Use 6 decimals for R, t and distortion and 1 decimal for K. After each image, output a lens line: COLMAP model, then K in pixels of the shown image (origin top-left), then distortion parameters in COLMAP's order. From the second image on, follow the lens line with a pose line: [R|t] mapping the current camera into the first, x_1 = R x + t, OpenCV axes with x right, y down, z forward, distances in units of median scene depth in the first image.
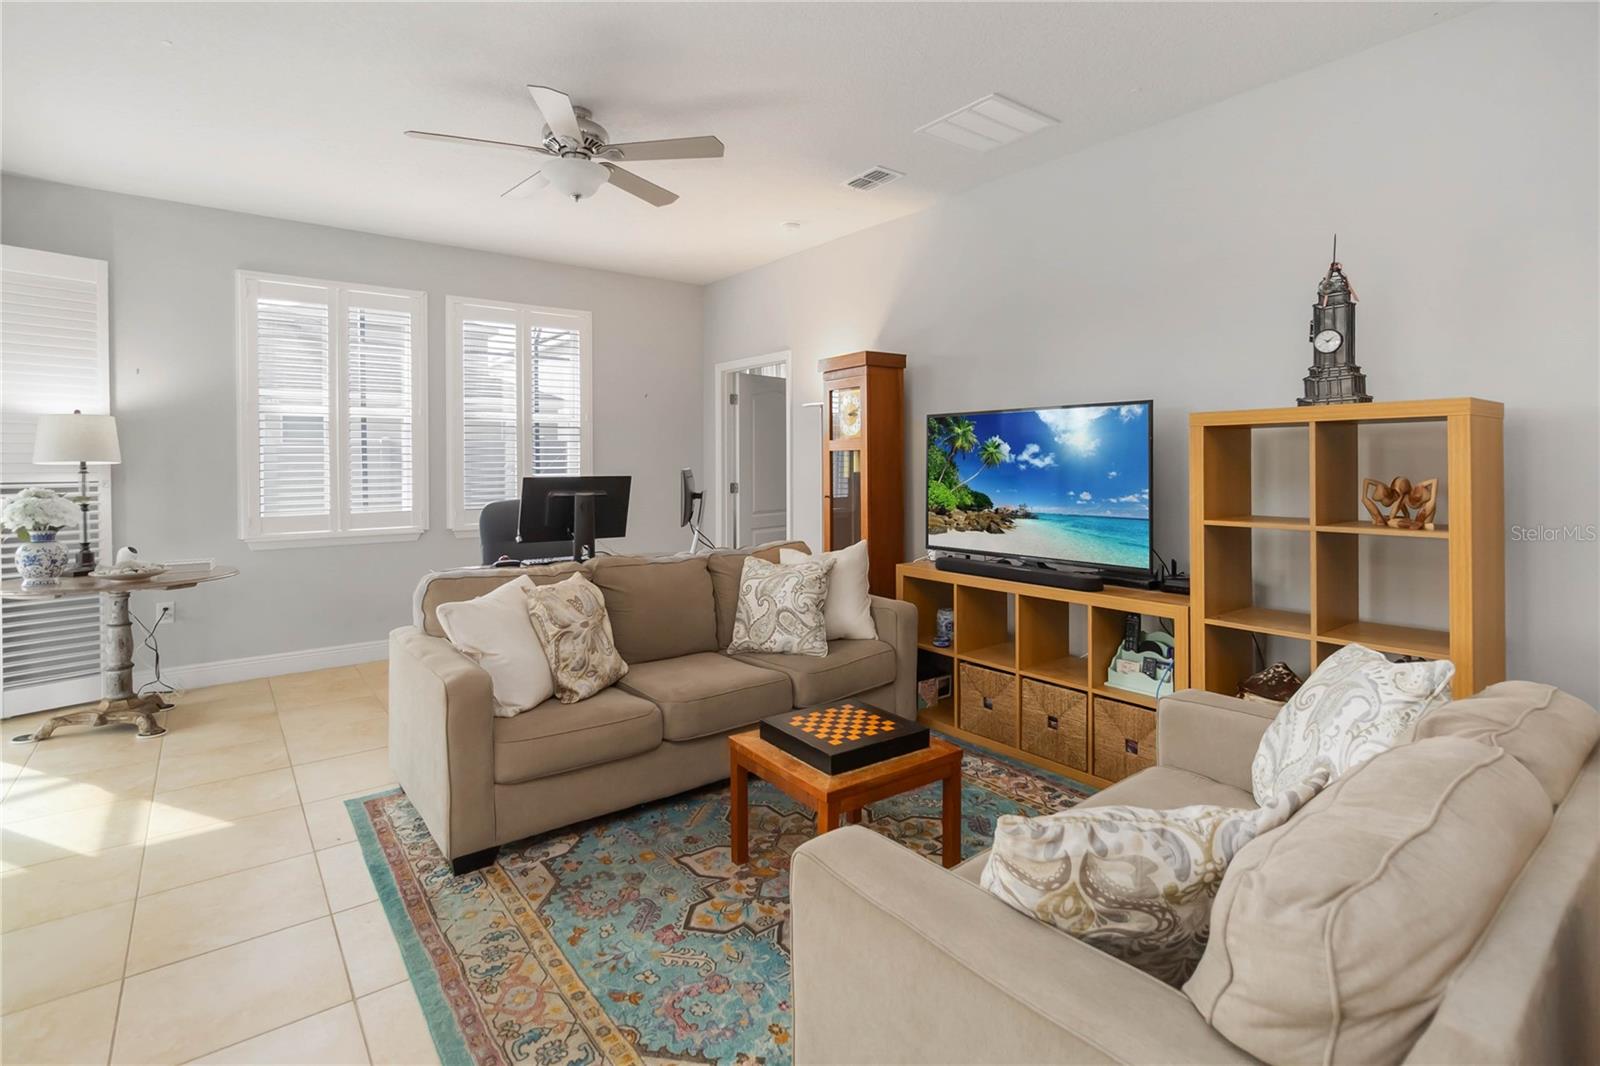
lens RADIAL K [[776.1, 0, 804.4], [0, 776.1, 434.9], [0, 0, 1]] dist [0.000202, 0.000617]
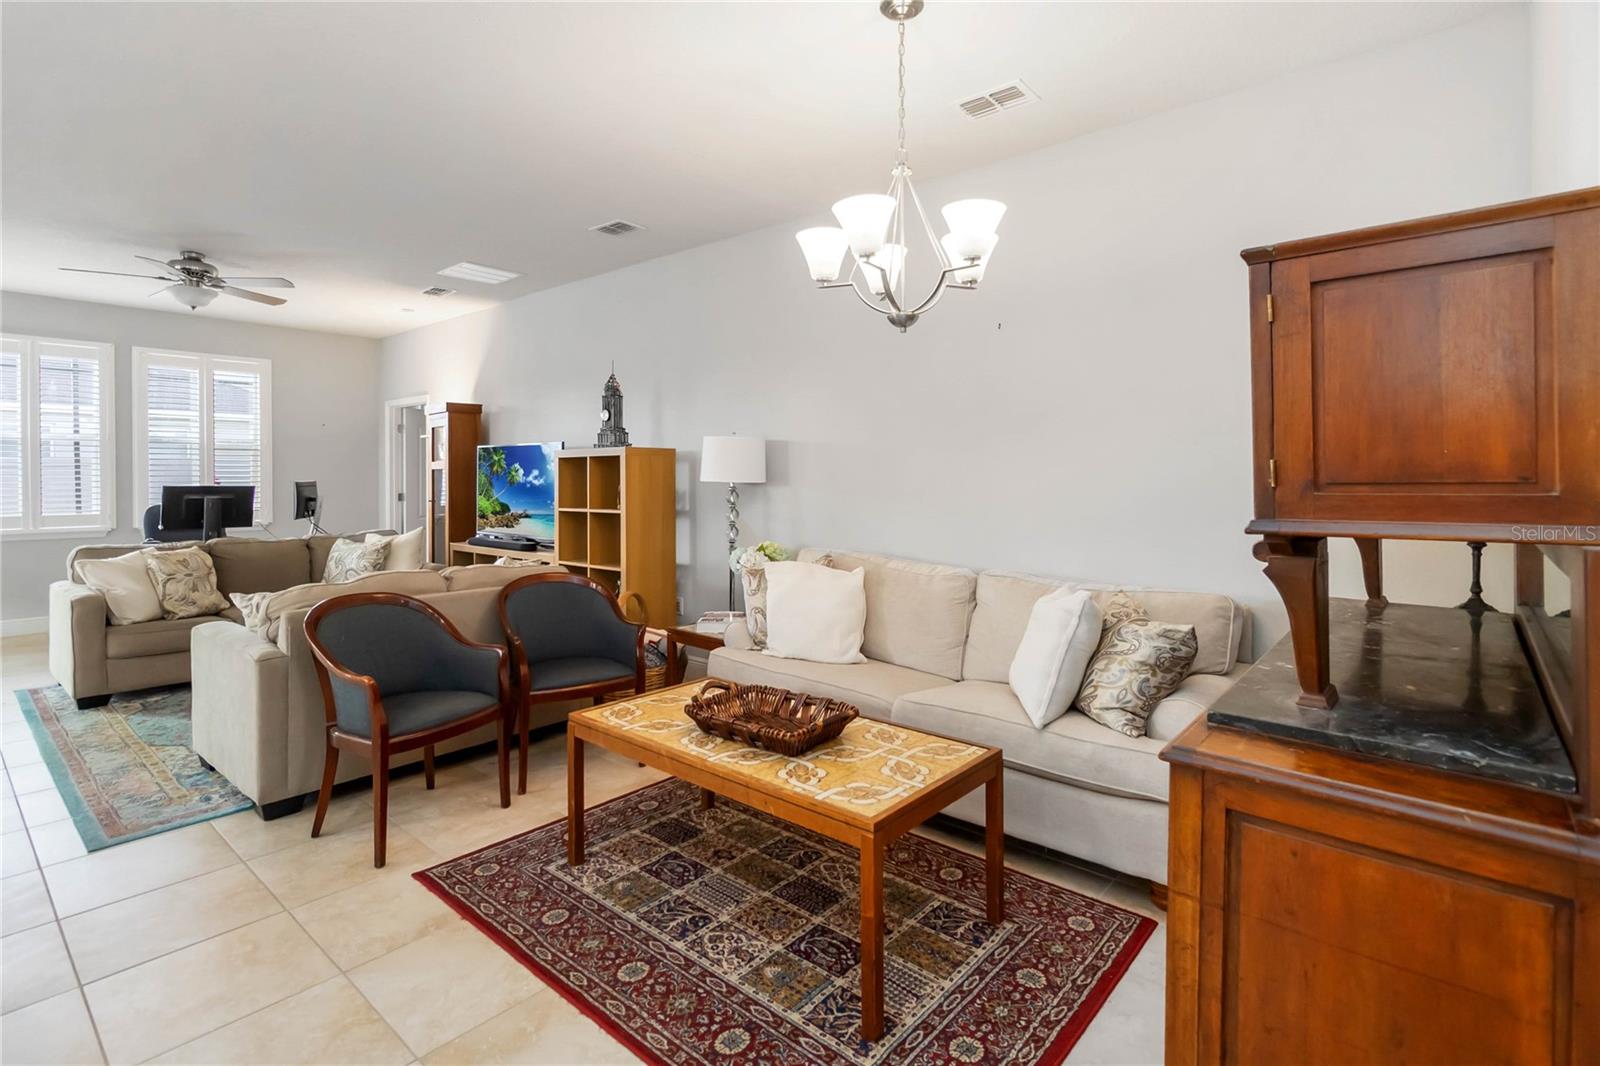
lens RADIAL K [[774.5, 0, 799.2], [0, 774.5, 464.7], [0, 0, 1]] dist [0.004150, 0.001250]
pose [[0.980869, 0.006317, 0.194568, 0.535208], [-0.009808, 0.999808, 0.016984, -0.023845], [-0.194424, -0.018568, 0.980742, -0.692720]]
